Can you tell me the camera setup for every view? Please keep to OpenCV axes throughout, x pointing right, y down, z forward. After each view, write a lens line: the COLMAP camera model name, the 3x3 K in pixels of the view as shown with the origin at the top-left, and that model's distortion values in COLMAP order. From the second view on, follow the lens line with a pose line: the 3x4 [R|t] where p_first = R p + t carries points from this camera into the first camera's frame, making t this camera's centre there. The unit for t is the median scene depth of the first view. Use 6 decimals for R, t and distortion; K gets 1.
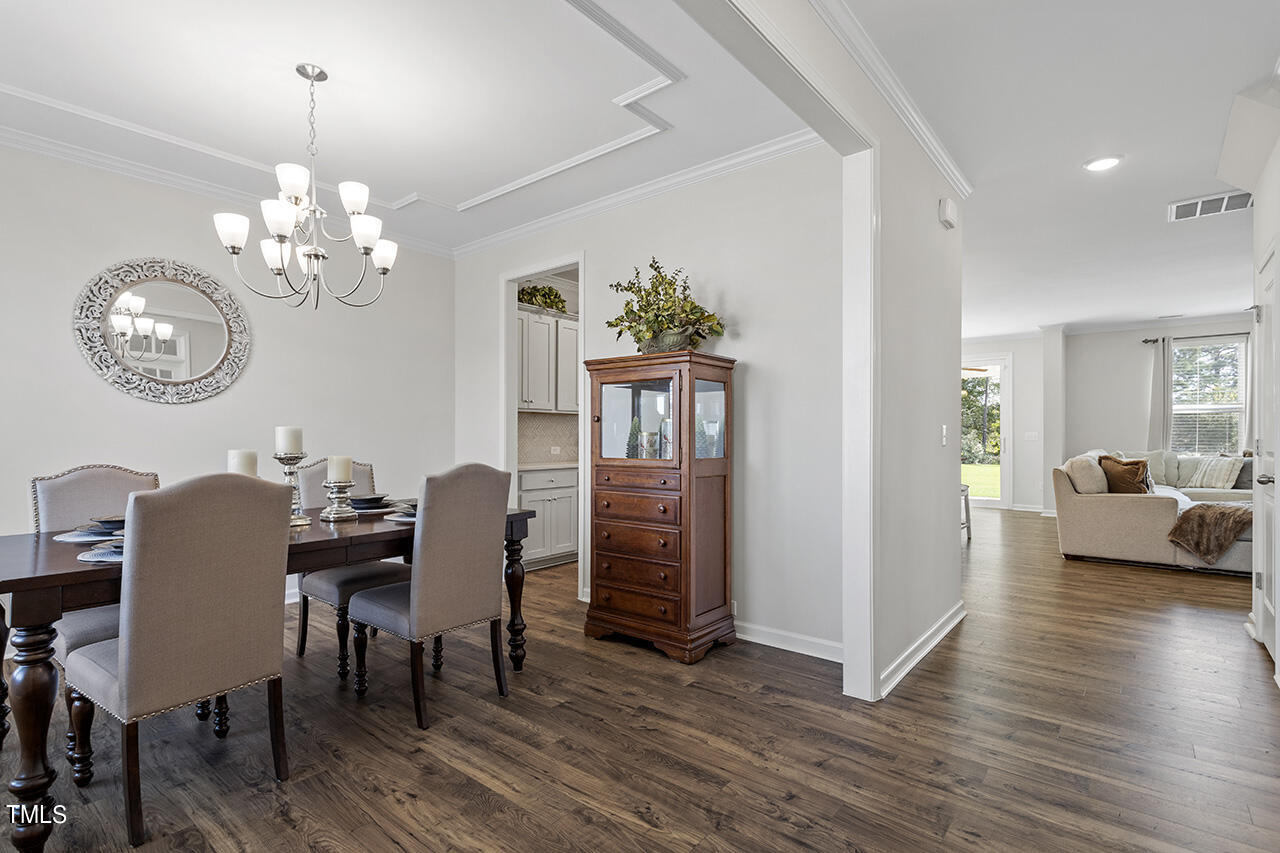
lens RADIAL K [[620.8, 0, 642.4], [0, 620.8, 430.9], [0, 0, 1]] dist [0.004598, -0.001737]
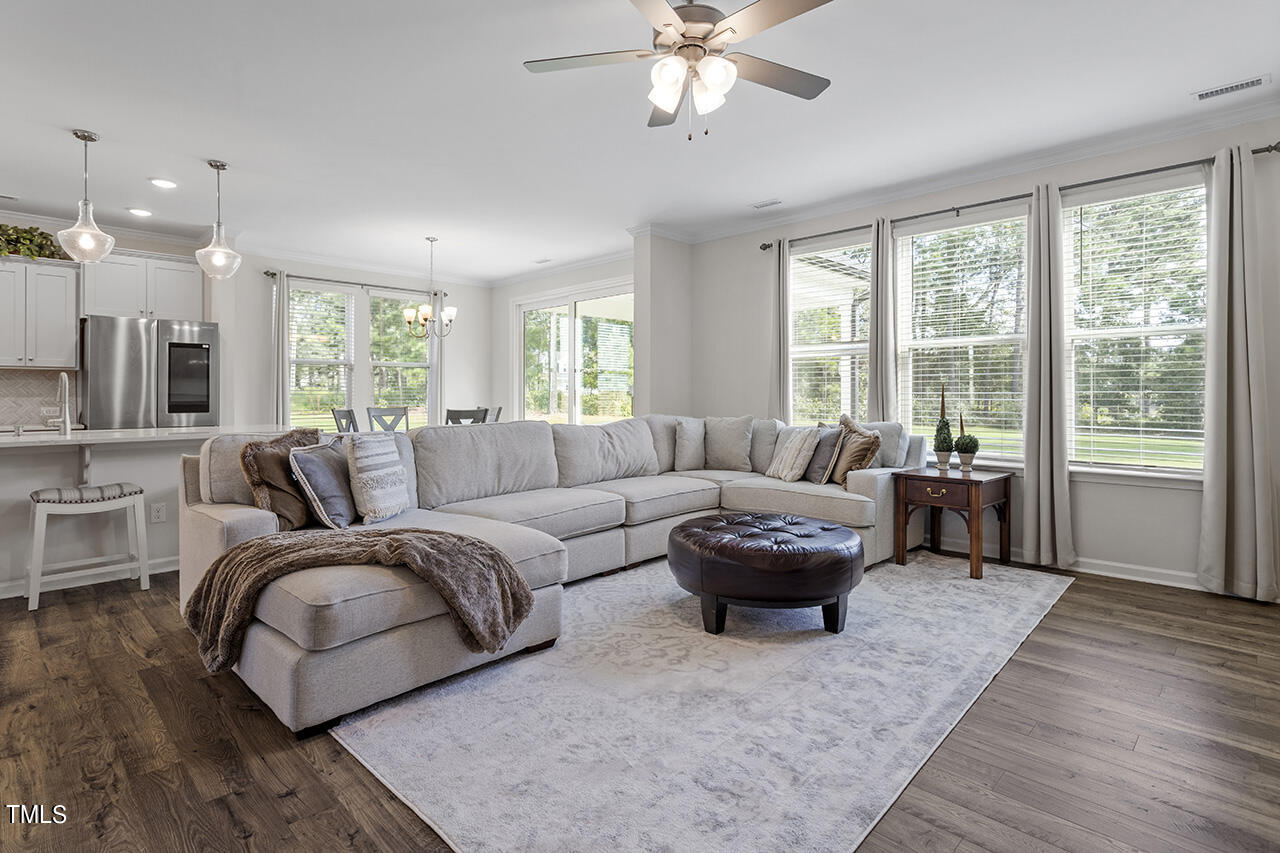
lens RADIAL K [[620.8, 0, 627.0], [0, 620.8, 398.2], [0, 0, 1]] dist [0.004598, -0.001737]
pose [[0.993988, -0.002240, -0.109470, 0.755127], [0.003748, 0.999901, 0.013572, 0.003649], [0.109429, -0.013901, 0.993897, 0.342268]]
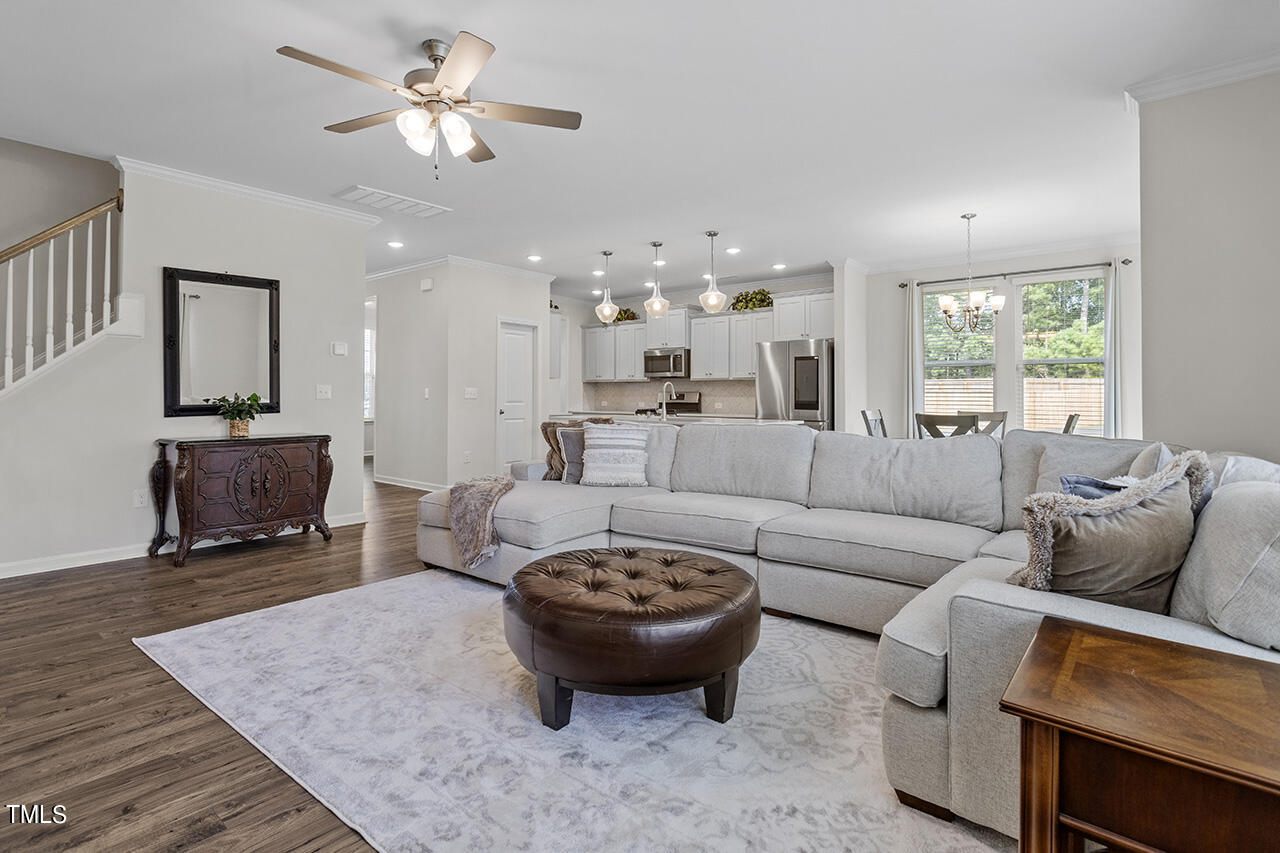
lens RADIAL K [[620.8, 0, 649.7], [0, 620.8, 387.0], [0, 0, 1]] dist [0.004598, -0.001737]
pose [[-0.004988, -0.015356, -0.999870, 1.085721], [0.001247, 0.999881, -0.015363, 0.007724], [0.999987, -0.001324, -0.004968, 0.742430]]
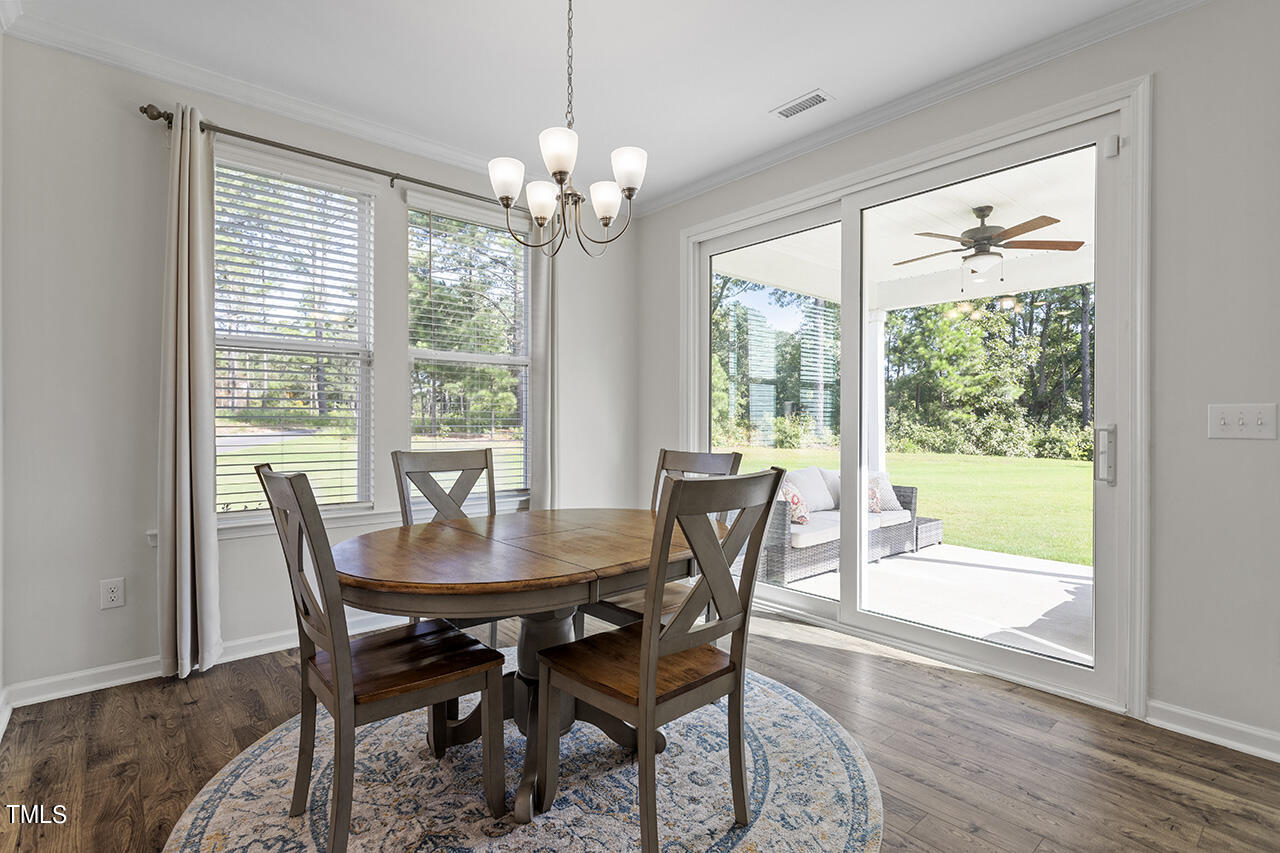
lens RADIAL K [[620.8, 0, 633.4], [0, 620.8, 422.8], [0, 0, 1]] dist [0.004598, -0.001737]
pose [[0.985004, -0.000925, -0.172526, 0.501081], [0.002348, 0.999965, 0.008042, 0.008885], [0.172513, -0.008327, 0.984972, 0.826488]]
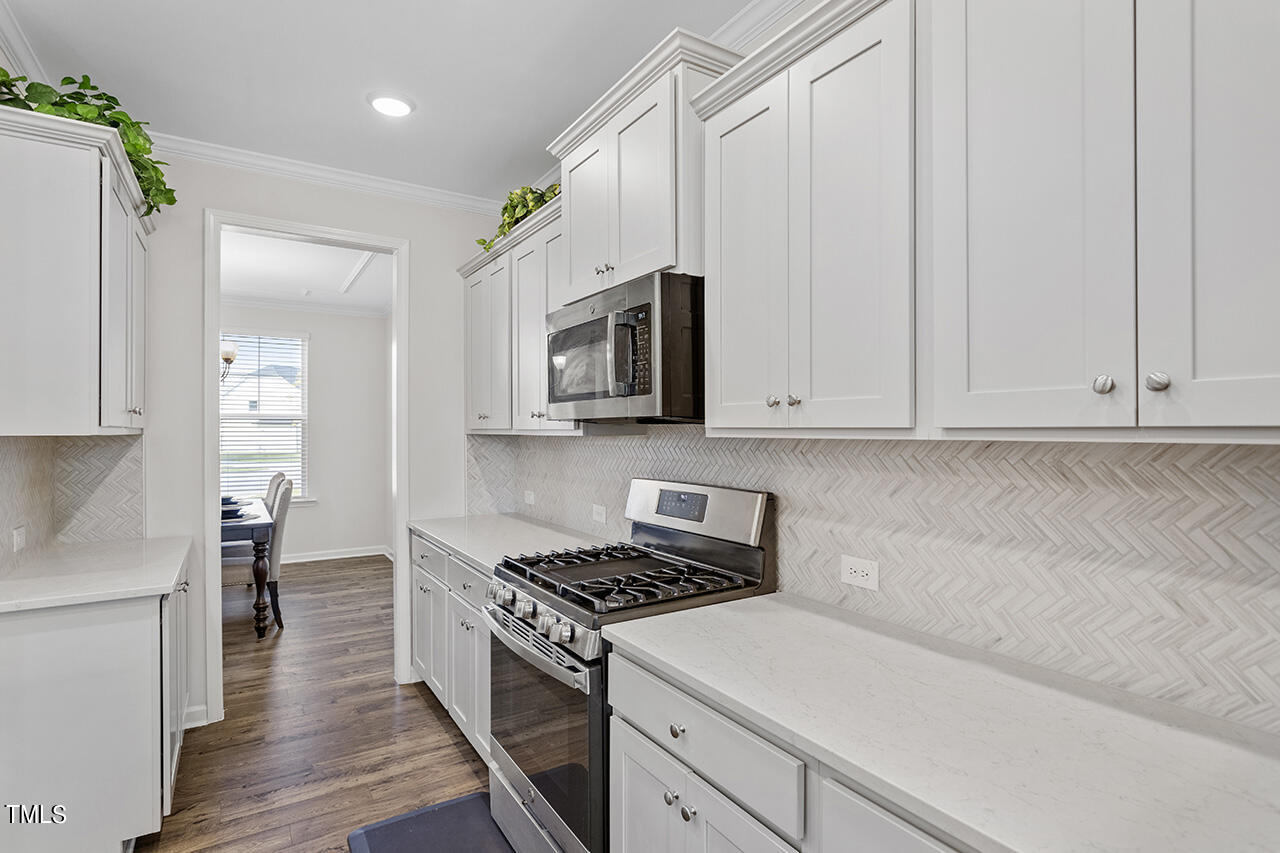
lens RADIAL K [[642.1, 0, 643.0], [0, 642.1, 428.0], [0, 0, 1]] dist [-0.004165, 0.000091]
pose [[-0.313309, -0.004230, -0.949642, 0.212746], [0.007204, 0.999951, -0.006830, -0.022139], [0.949624, -0.008981, -0.313263, 0.856634]]
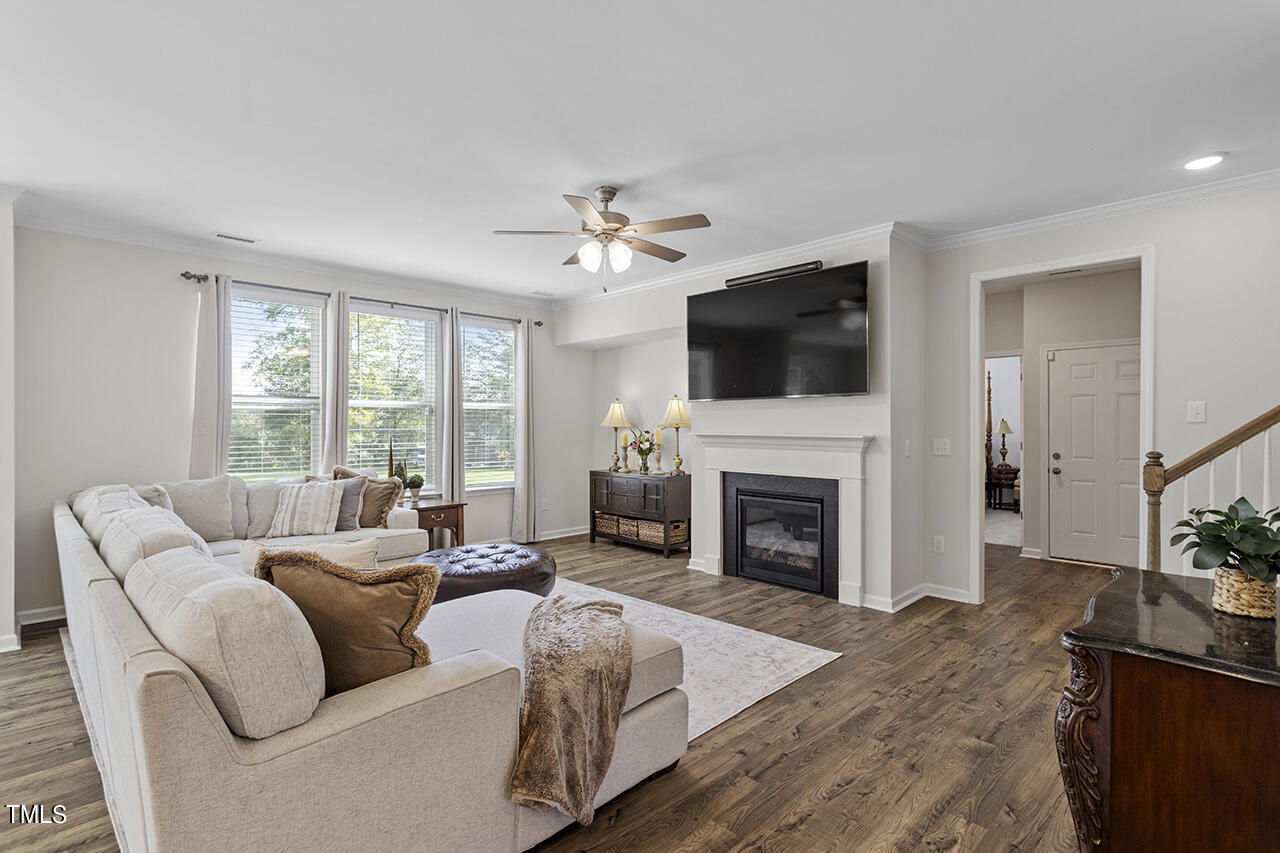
lens RADIAL K [[620.8, 0, 637.4], [0, 620.8, 424.0], [0, 0, 1]] dist [0.004598, -0.001737]
pose [[0.122224, -0.002239, 0.992500, 0.320702], [-0.004646, 0.999985, 0.002828, -0.017444], [-0.992492, -0.004956, 0.122212, 0.549690]]
